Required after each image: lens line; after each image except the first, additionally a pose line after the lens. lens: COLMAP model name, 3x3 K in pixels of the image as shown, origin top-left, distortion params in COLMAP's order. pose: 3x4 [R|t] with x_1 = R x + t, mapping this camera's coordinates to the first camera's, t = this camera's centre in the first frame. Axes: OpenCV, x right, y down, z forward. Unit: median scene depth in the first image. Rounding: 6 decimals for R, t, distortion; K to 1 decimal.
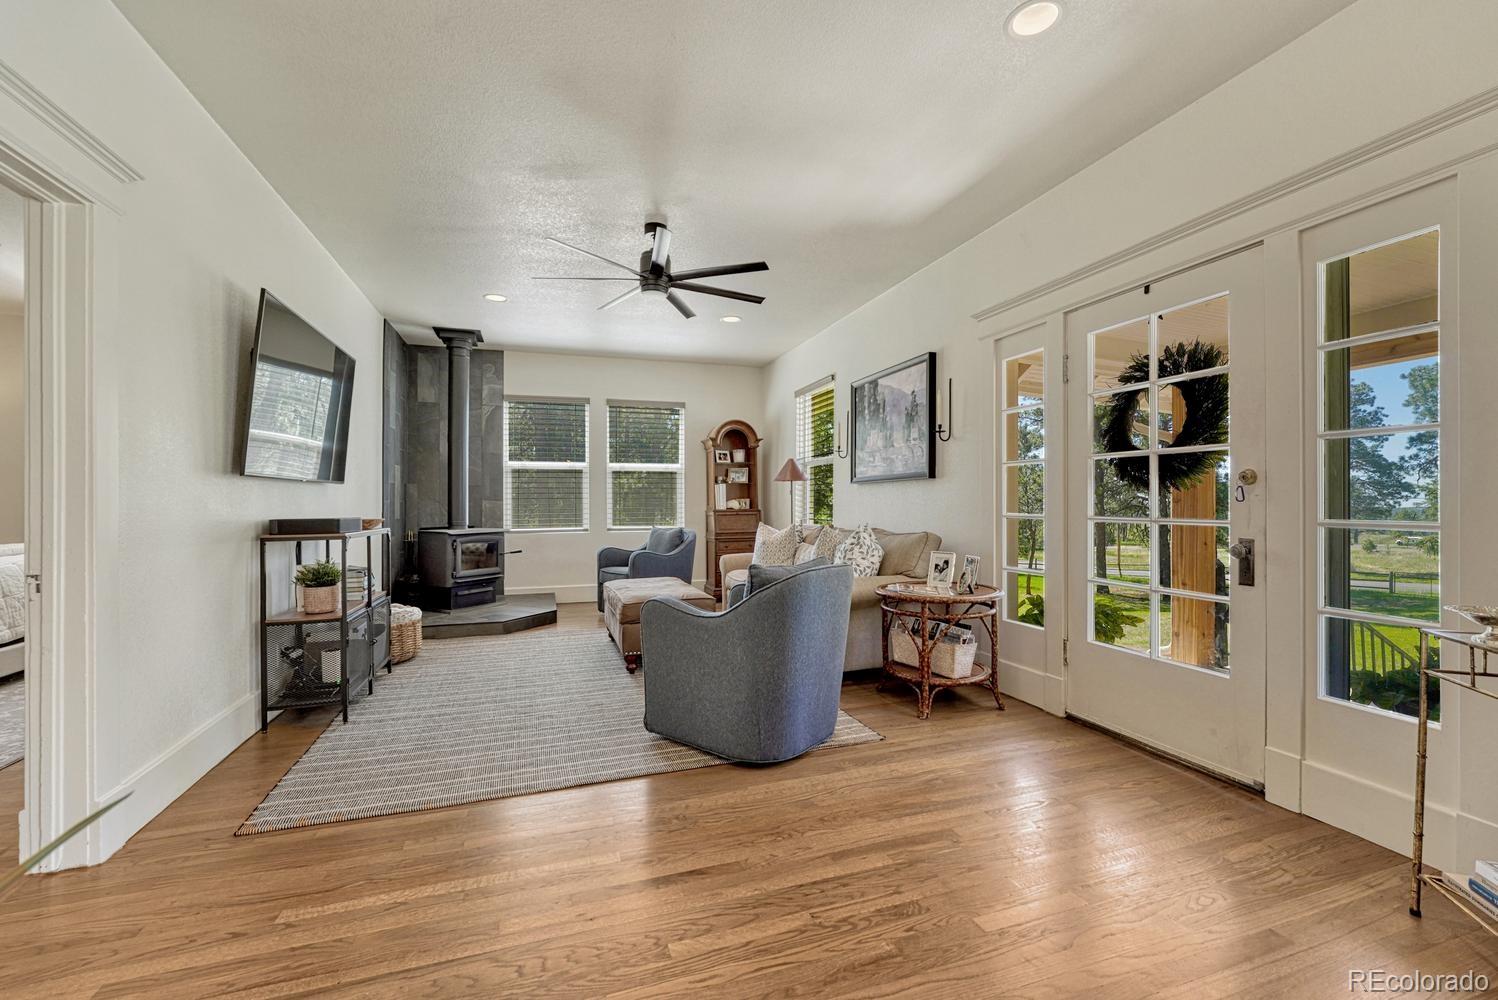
lens RADIAL K [[616.3, 0, 748.6], [0, 616.3, 502.0], [0, 0, 1]] dist [-0.007802, -0.000026]
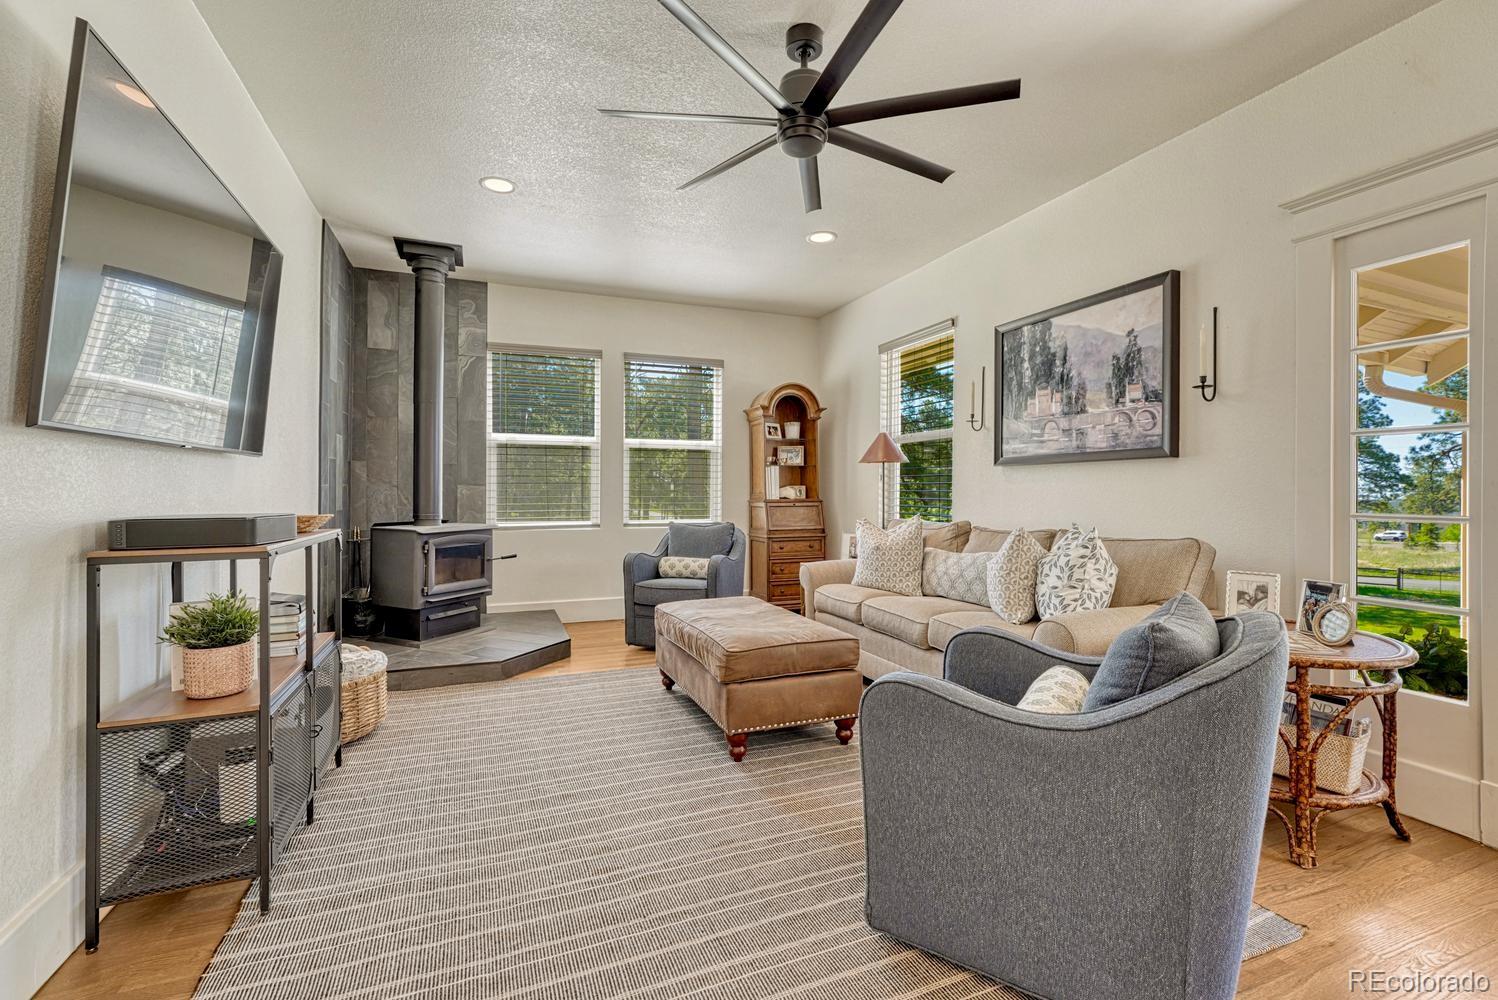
lens RADIAL K [[654.7, 0, 746.9], [0, 654.7, 491.2], [0, 0, 1]] dist [-0.000973, 0.000287]
pose [[0.998163, 0.007379, 0.060139, -0.188346], [-0.007531, 0.999969, 0.002301, 0.000147], [-0.060120, -0.002749, 0.998187, 0.279016]]
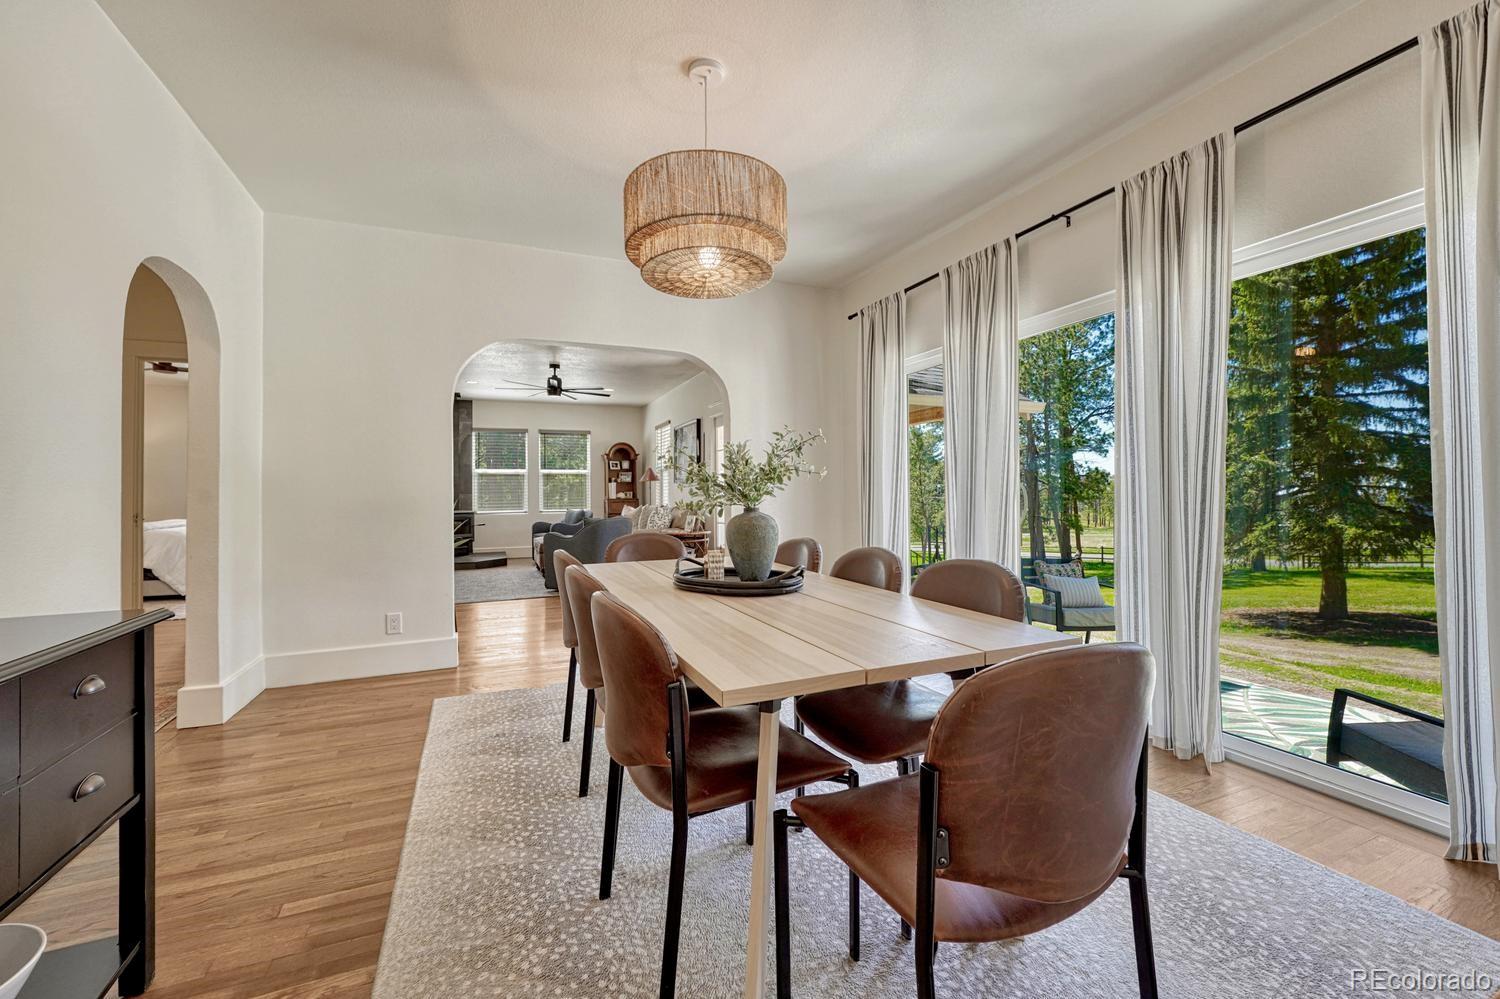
lens RADIAL K [[603.6, 0, 747.4], [0, 603.6, 484.3], [0, 0, 1]] dist [0.000752, 0.000125]
pose [[0.996959, -0.005094, 0.077763, 0.270853], [0.006425, 0.999837, -0.016875, 0.005361], [-0.077665, 0.017323, 0.996829, -0.874092]]
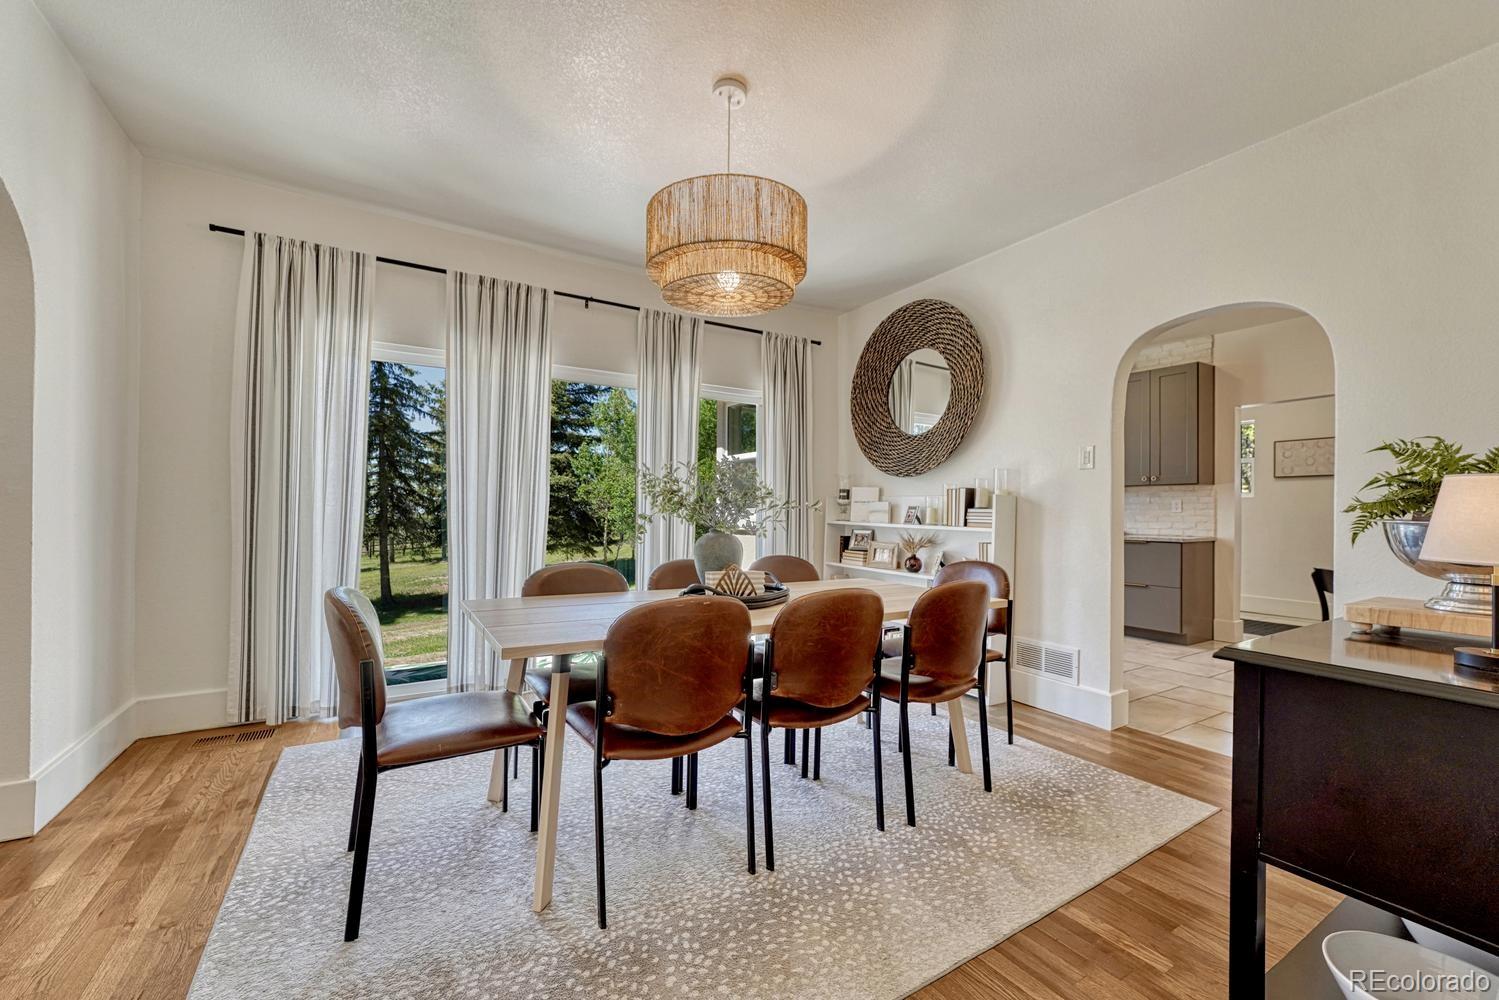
lens RADIAL K [[606.7, 0, 755.3], [0, 606.7, 503.1], [0, 0, 1]] dist [-0.003936, -0.000127]
pose [[-0.224462, 0.012152, 0.974407, -0.196402], [-0.007989, 0.999866, -0.014310, 0.000183], [-0.974450, -0.010996, -0.224335, -0.309620]]
